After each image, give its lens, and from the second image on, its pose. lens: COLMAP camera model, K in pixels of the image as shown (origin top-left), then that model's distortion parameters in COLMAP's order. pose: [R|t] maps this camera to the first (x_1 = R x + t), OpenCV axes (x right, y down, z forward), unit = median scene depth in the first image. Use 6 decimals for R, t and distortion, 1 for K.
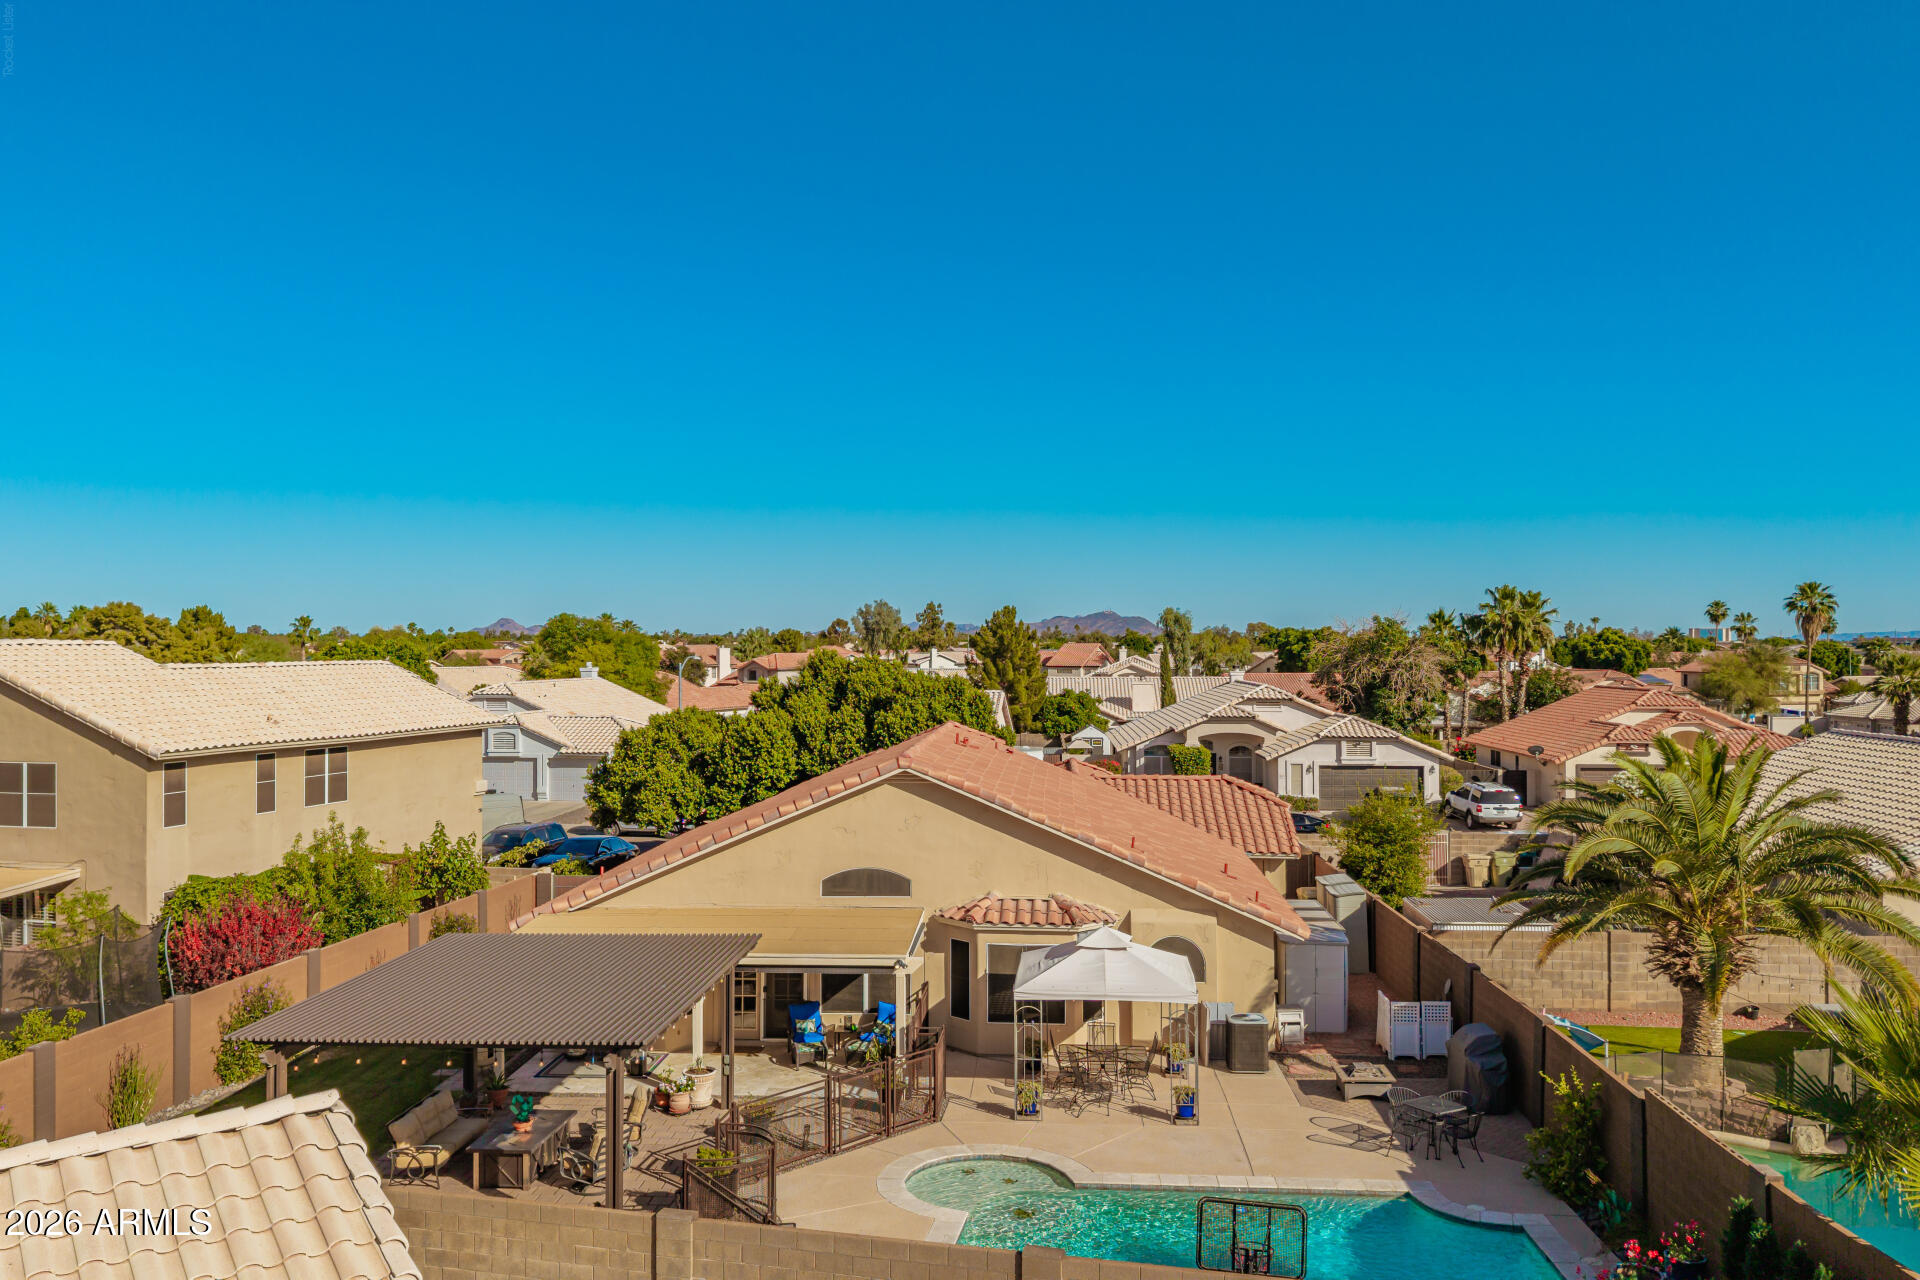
lens RADIAL K [[1530.4, 0, 950.2], [0, 1530.4, 637.0], [0, 0, 1]] dist [0.038074, -0.043822]
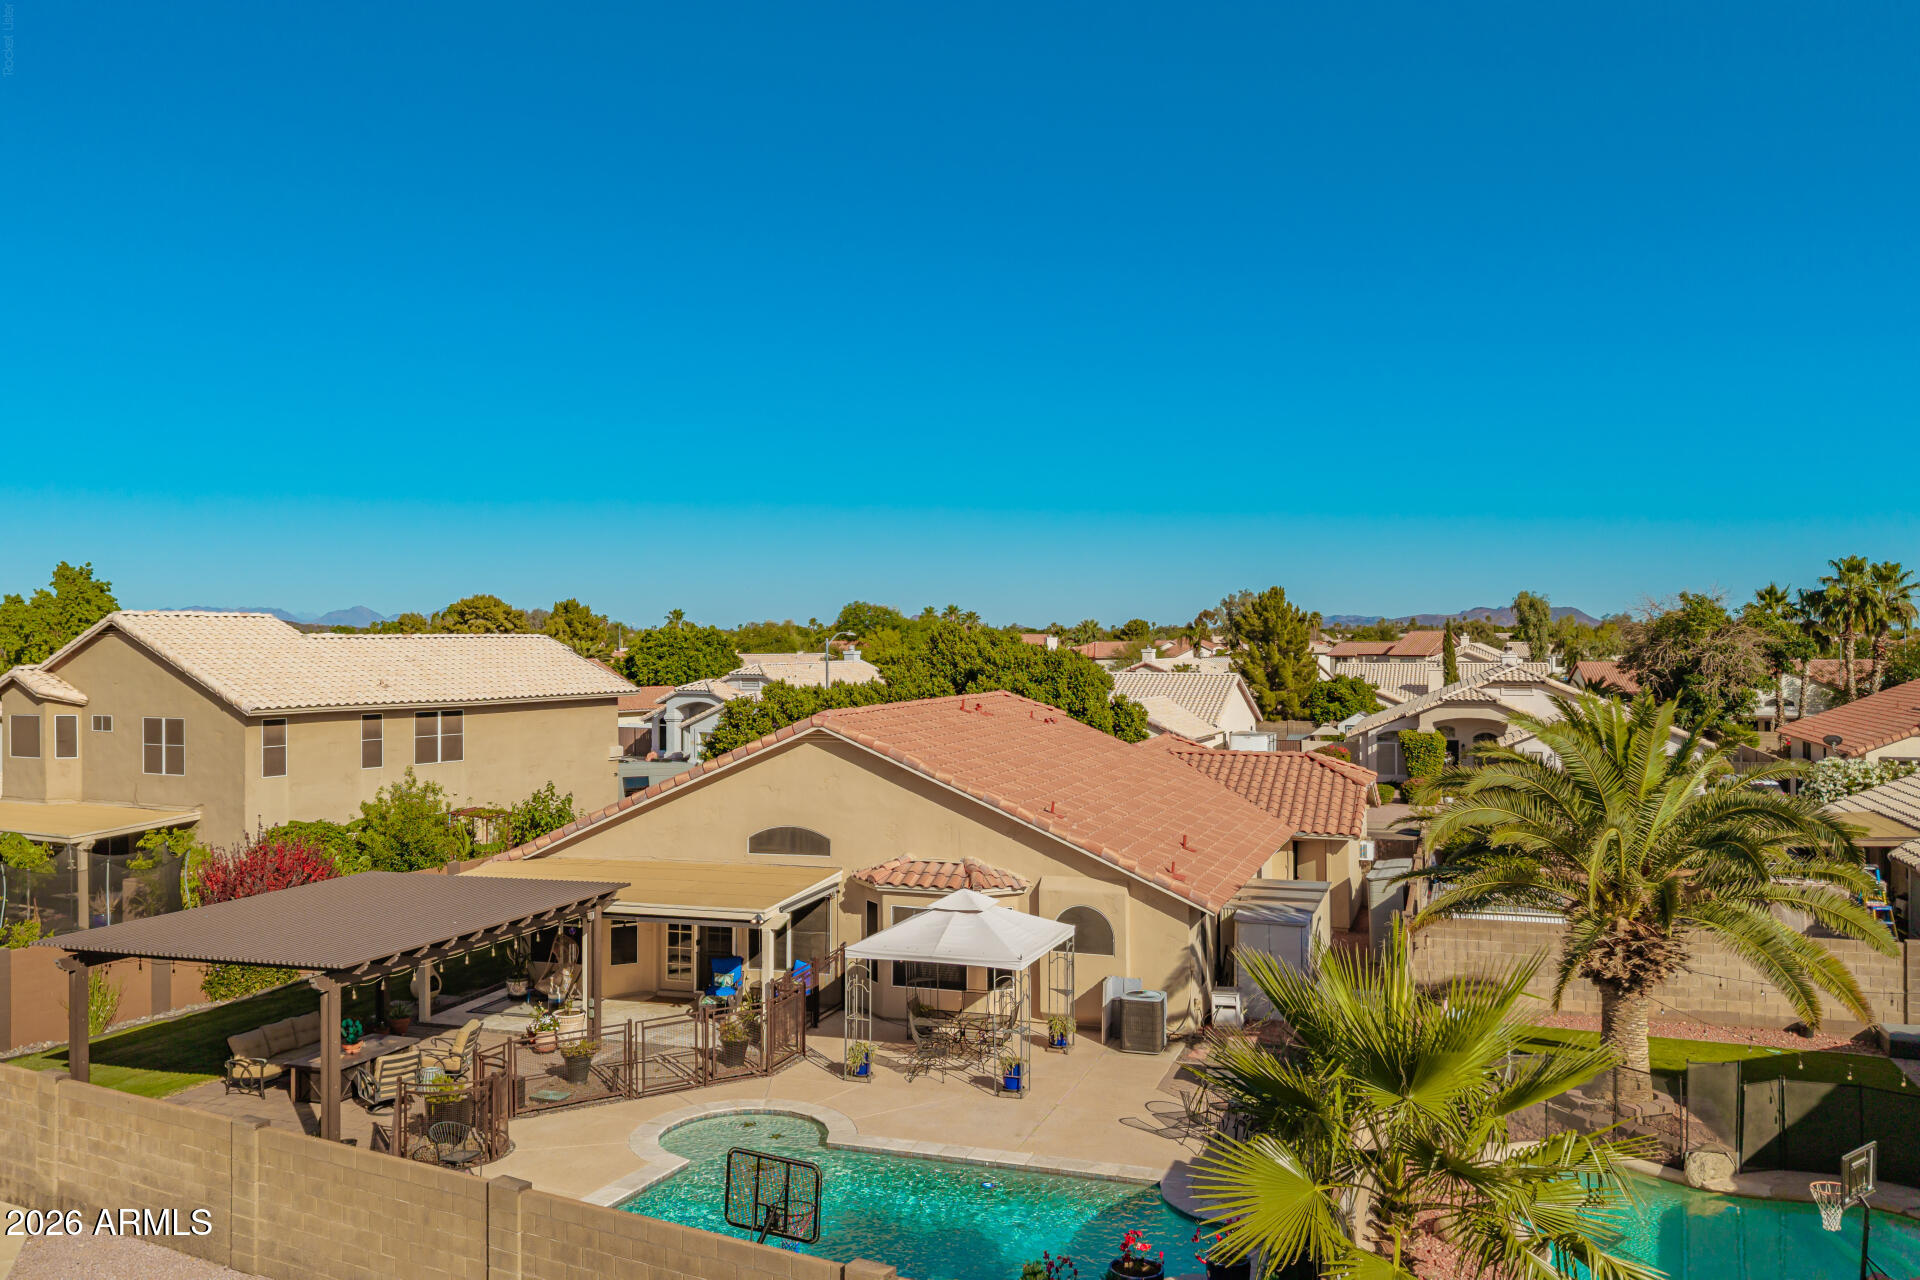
lens RADIAL K [[1530.4, 0, 956.5], [0, 1530.4, 640.6], [0, 0, 1]] dist [0.038074, -0.043822]
pose [[0.965111, -0.003062, -0.261821, 0.269483], [0.004379, 0.999981, 0.004448, 0.022443], [0.261803, -0.005439, 0.965106, 0.056906]]
